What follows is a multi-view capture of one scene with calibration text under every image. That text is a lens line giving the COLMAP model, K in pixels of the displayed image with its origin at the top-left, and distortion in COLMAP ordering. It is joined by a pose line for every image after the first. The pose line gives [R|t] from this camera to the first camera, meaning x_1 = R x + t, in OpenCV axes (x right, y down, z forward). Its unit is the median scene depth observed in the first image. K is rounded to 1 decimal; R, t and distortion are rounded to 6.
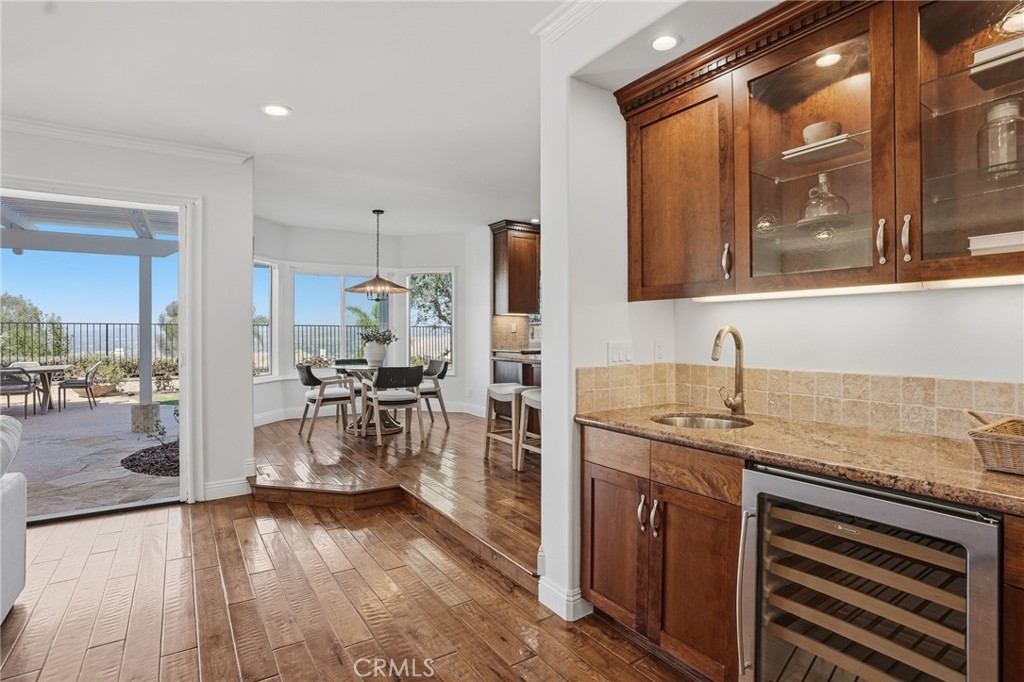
lens RADIAL K [[517.2, 0, 512.0], [0, 517.2, 341.0], [0, 0, 1]] dist [-0.001283, -0.000120]
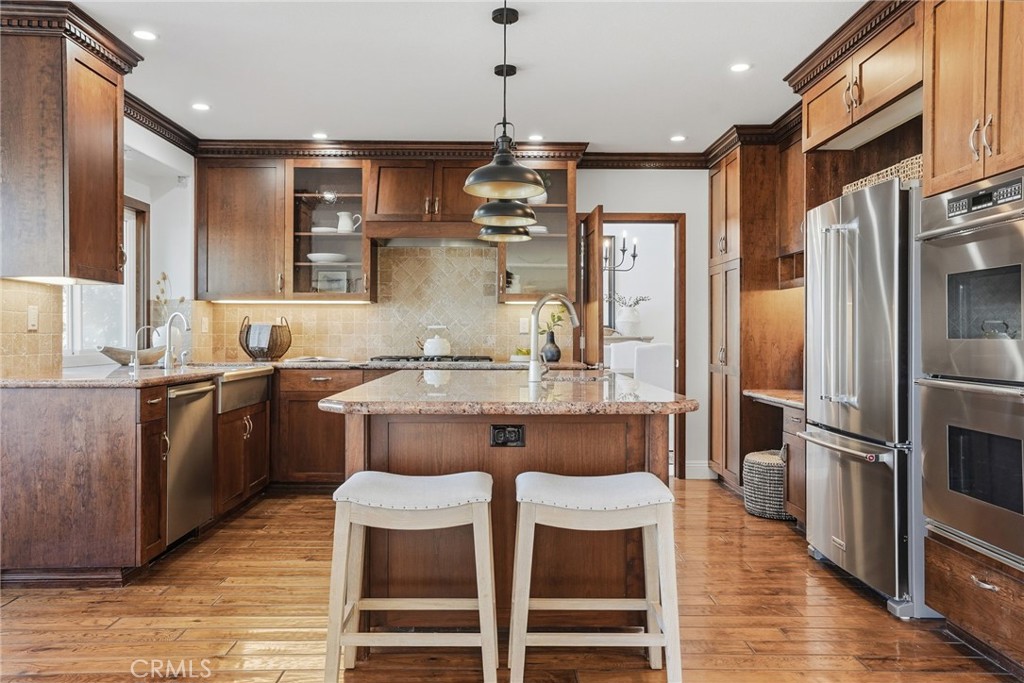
lens RADIAL K [[784.5, 0, 512.0], [0, 784.5, 341.5], [0, 0, 1]] dist [0.002164, 0.006601]
pose [[0.545511, -0.003434, 0.838097, -0.317082], [0.011296, 0.999931, -0.003256, -0.003855], [-0.838028, 0.011243, 0.545512, 0.502674]]
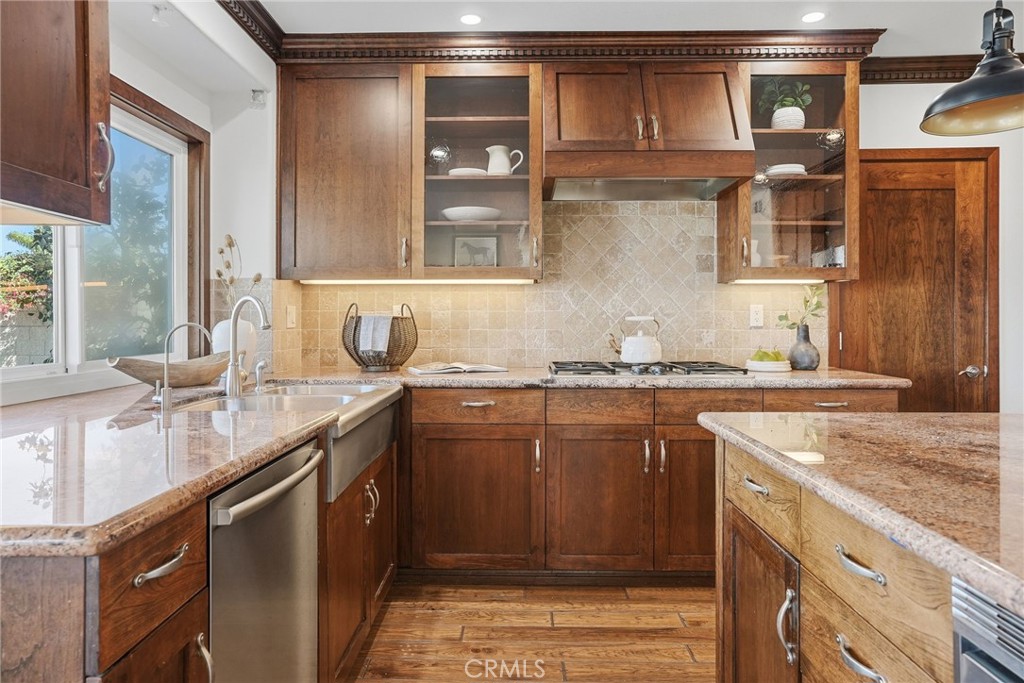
lens RADIAL K [[655.7, 0, 512.5], [0, 655.7, 322.2], [0, 0, 1]] dist [-0.021236, 0.001790]
pose [[0.573321, -0.001837, 0.819329, -0.045302], [0.014075, 0.999872, -0.007607, -0.020693], [-0.819210, 0.015893, 0.573274, 0.895927]]
